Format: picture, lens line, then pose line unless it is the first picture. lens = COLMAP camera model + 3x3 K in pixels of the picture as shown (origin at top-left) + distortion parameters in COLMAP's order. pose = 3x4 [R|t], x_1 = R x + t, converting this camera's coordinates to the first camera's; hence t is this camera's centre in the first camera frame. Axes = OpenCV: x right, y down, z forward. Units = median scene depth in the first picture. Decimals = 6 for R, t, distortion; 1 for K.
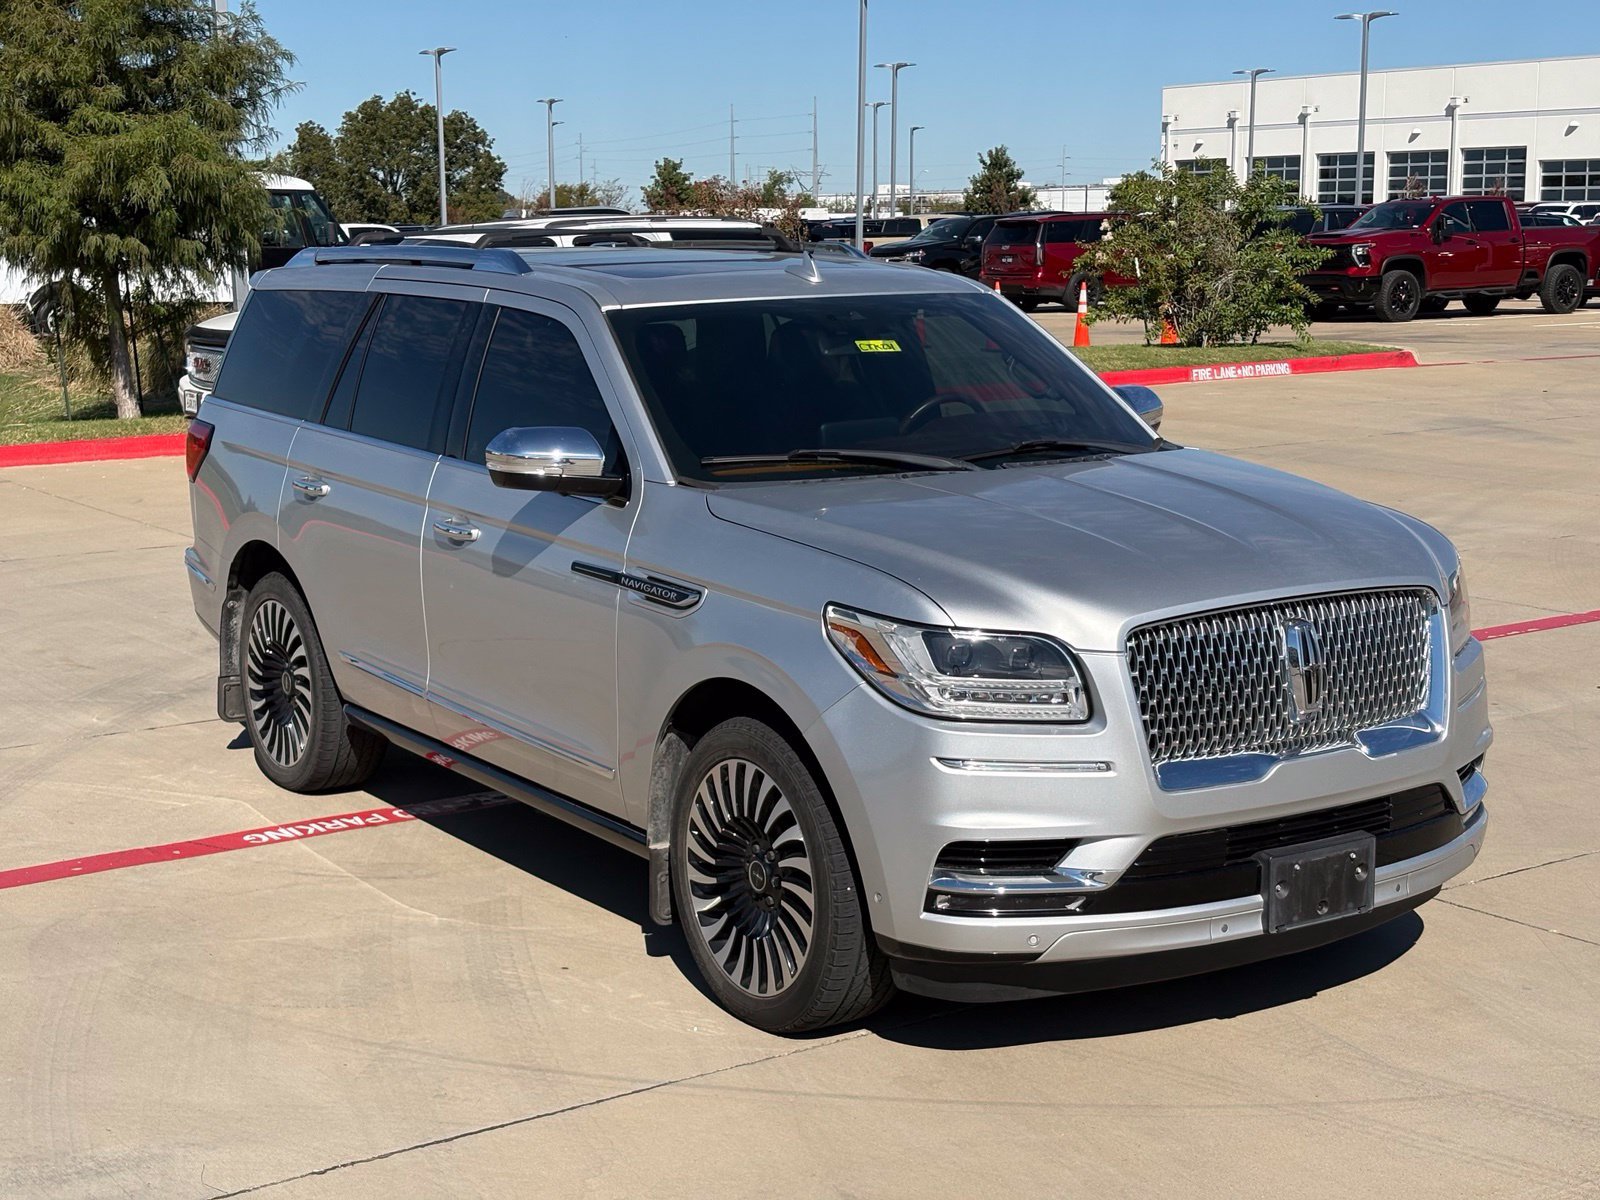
lens RADIAL K [[2389.6, 0, 778.1], [0, 2389.6, 610.3], [0, 0, 1]] dist [0.240600, -0.926570]
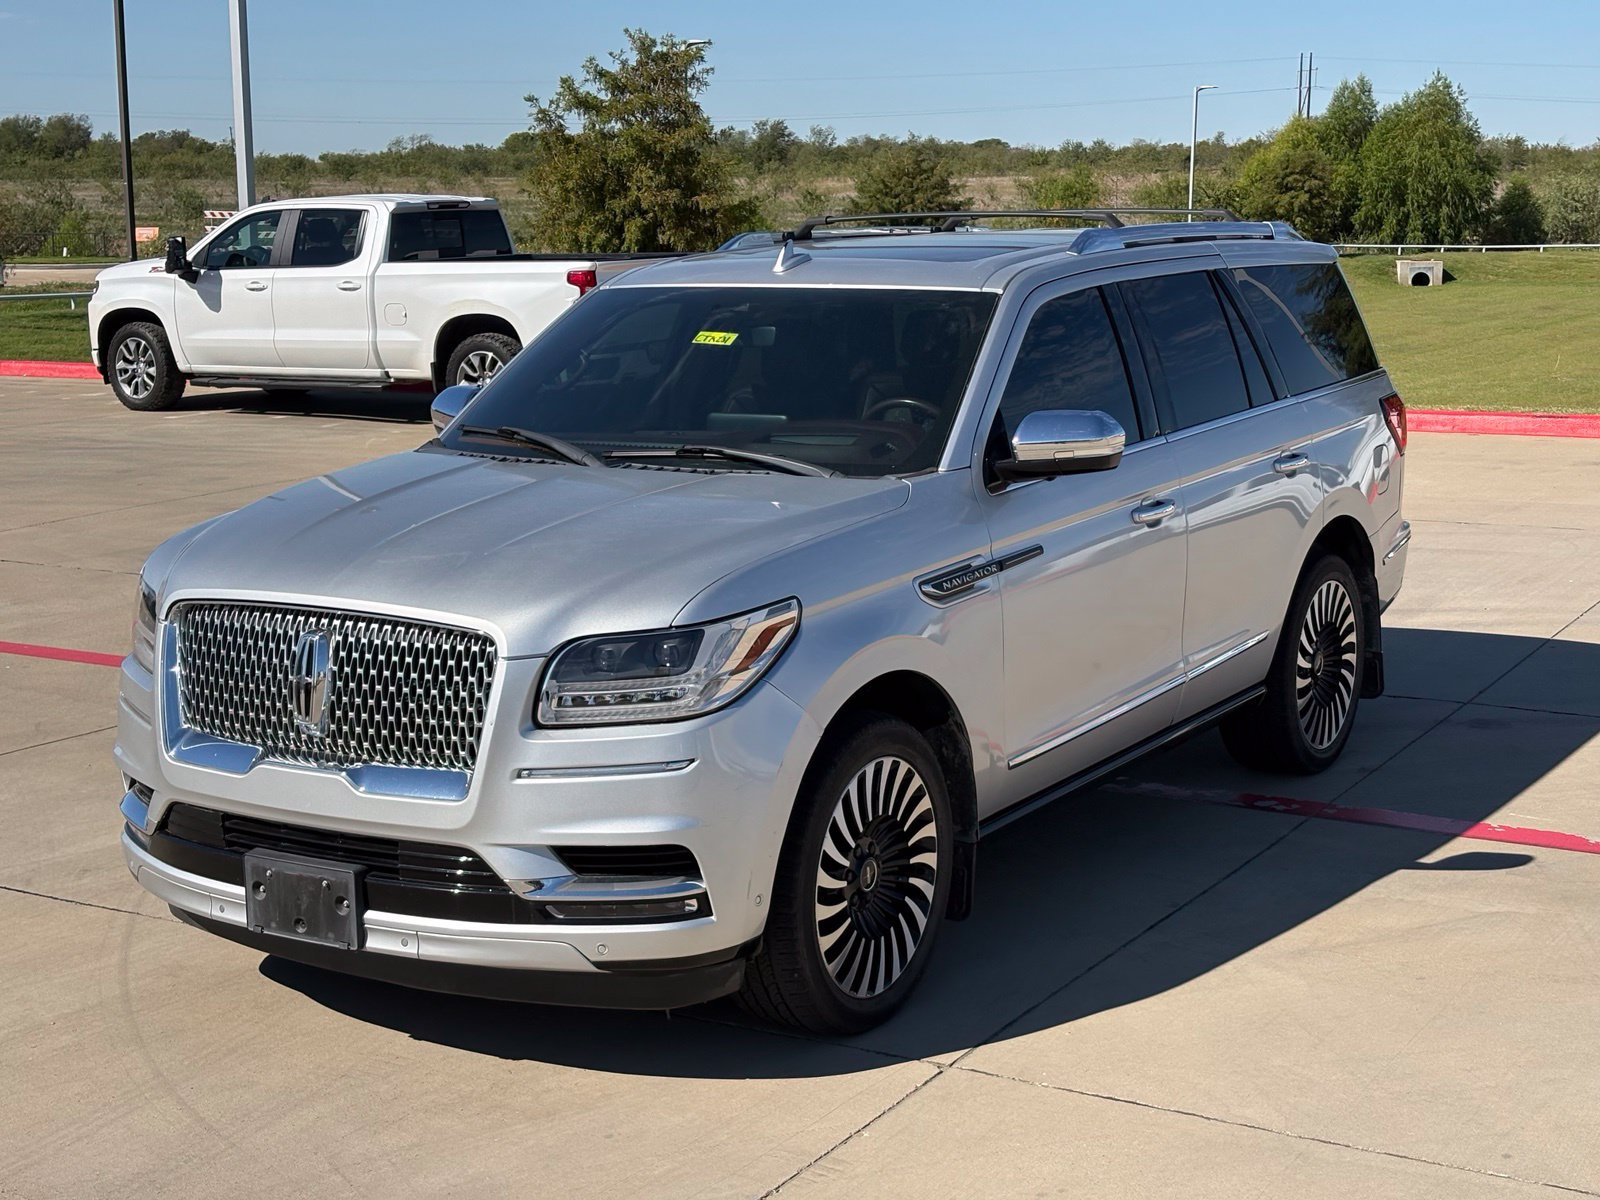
lens RADIAL K [[2389.6, 0, 778.1], [0, 2389.6, 610.3], [0, 0, 1]] dist [0.240600, -0.926570]
pose [[0.410648, 0.160872, -0.897490, 1.045641], [-0.141193, 0.983659, 0.111714, -0.125077], [0.900795, 0.080845, 0.426652, 0.672378]]
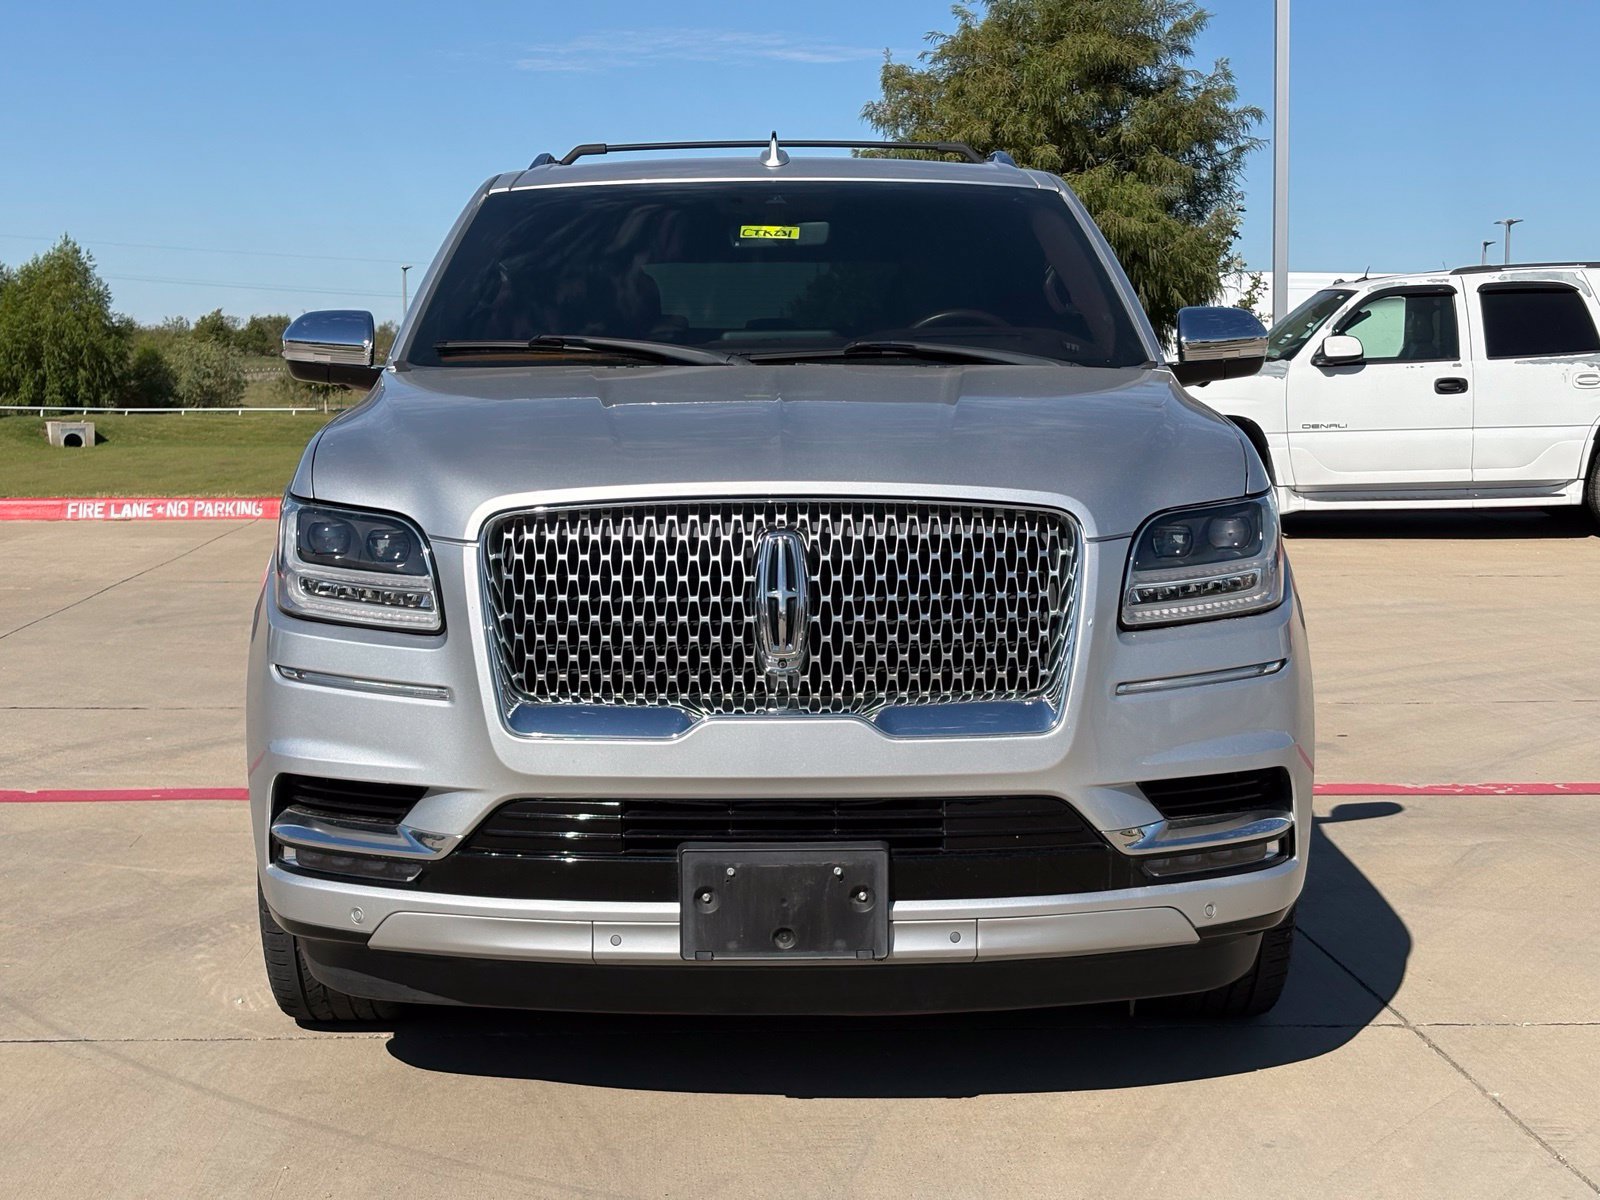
lens RADIAL K [[2389.6, 0, 778.1], [0, 2389.6, 610.3], [0, 0, 1]] dist [0.240600, -0.926570]
pose [[0.840923, 0.065826, -0.537136, 0.533899], [-0.097401, 0.994775, -0.030578, 0.044519], [0.532317, 0.078031, 0.842941, 0.362190]]
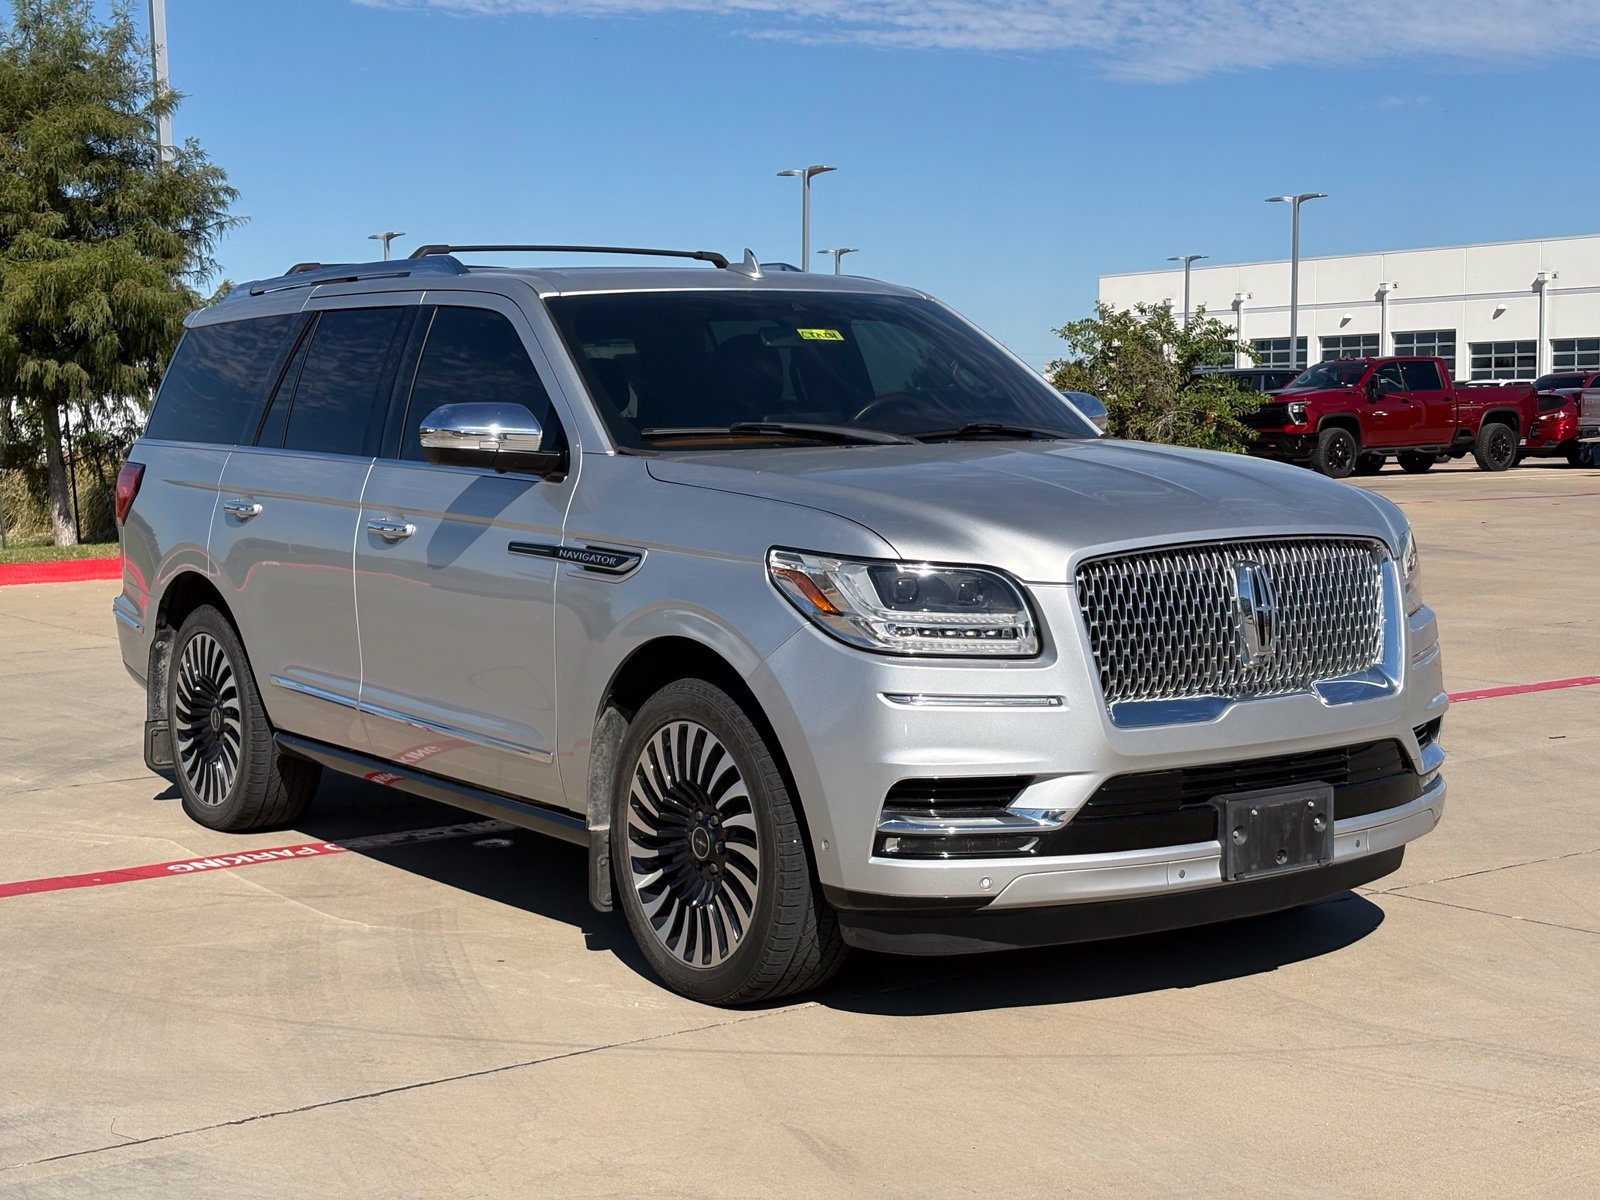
lens RADIAL K [[2388.4, 0, 800.0], [0, 2388.4, 600.0], [0, 0, 1]] dist [0.239996, -0.919856]
pose [[0.999503, -0.007257, 0.030681, 0.002352], [0.009820, 0.996397, -0.084241, 0.089845], [-0.029959, 0.084500, 0.995973, 0.027584]]
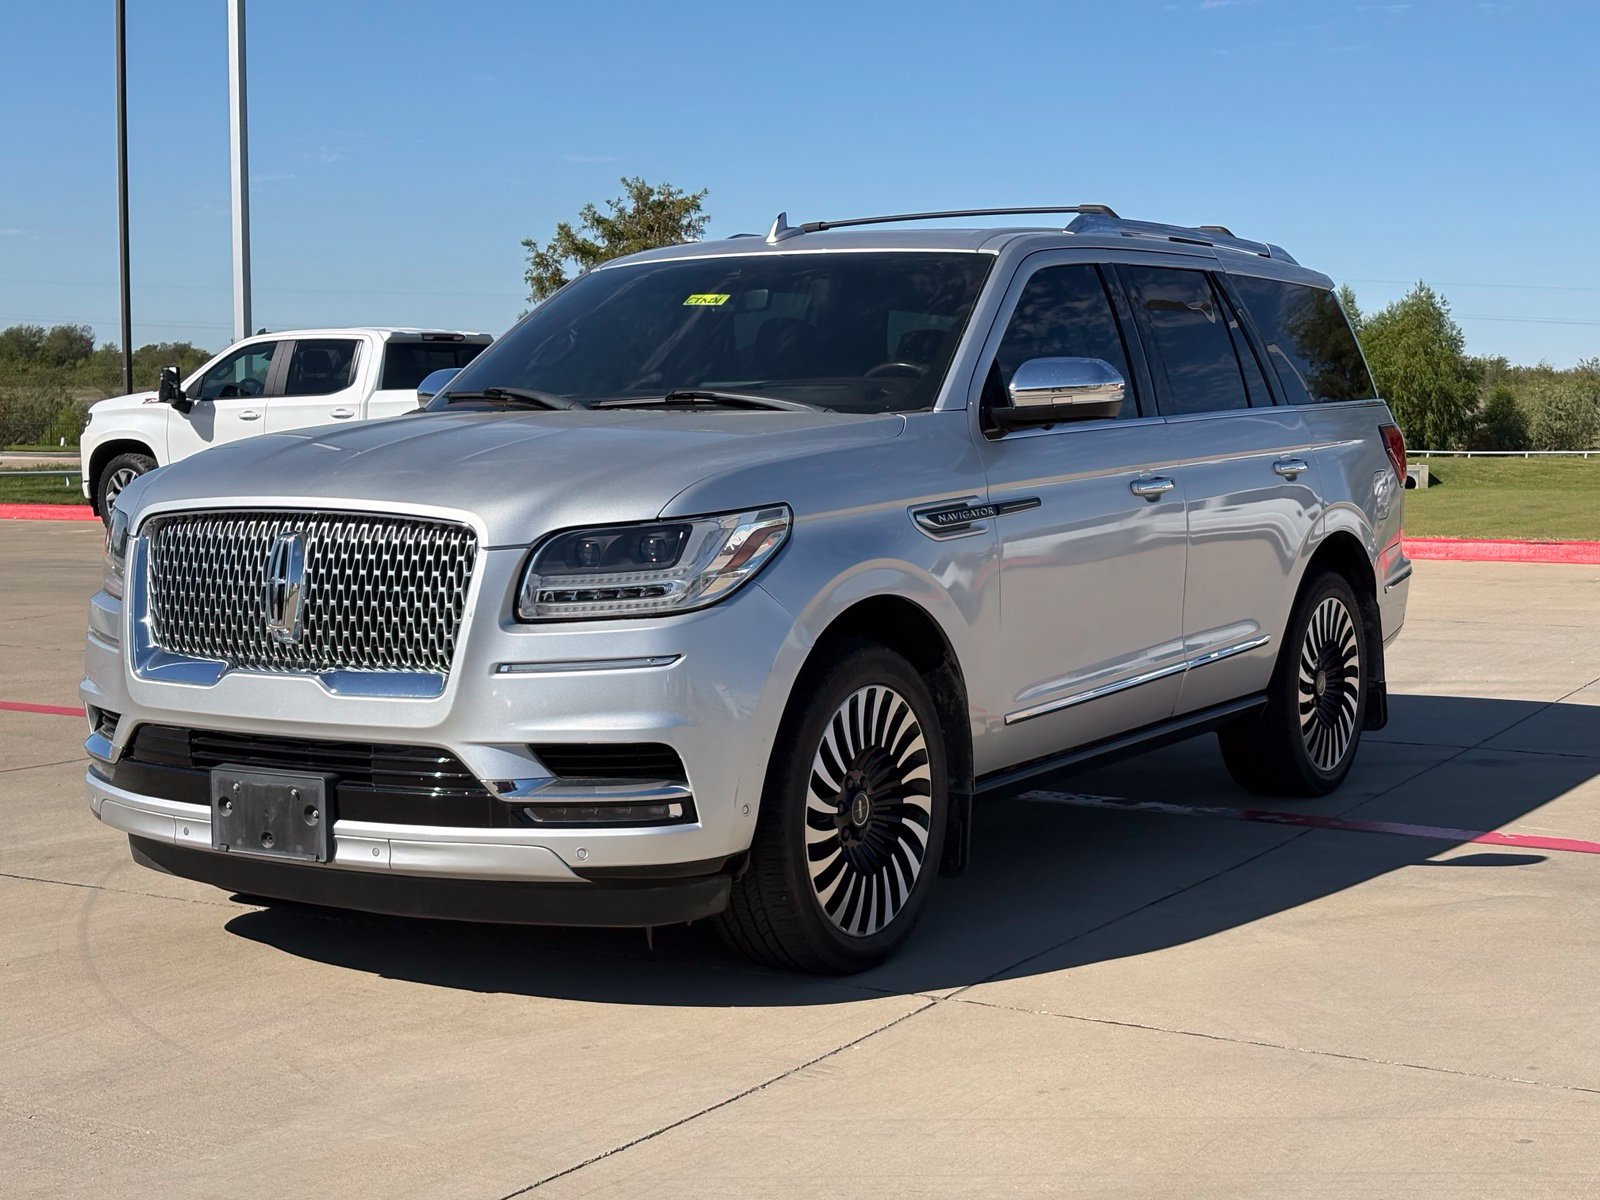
lens RADIAL K [[2389.6, 0, 778.1], [0, 2389.6, 610.3], [0, 0, 1]] dist [0.240600, -0.926570]
pose [[0.413249, 0.084704, -0.906670, 1.033678], [-0.149331, 0.988489, 0.024284, -0.015631], [0.898290, 0.125358, 0.421141, 0.695534]]
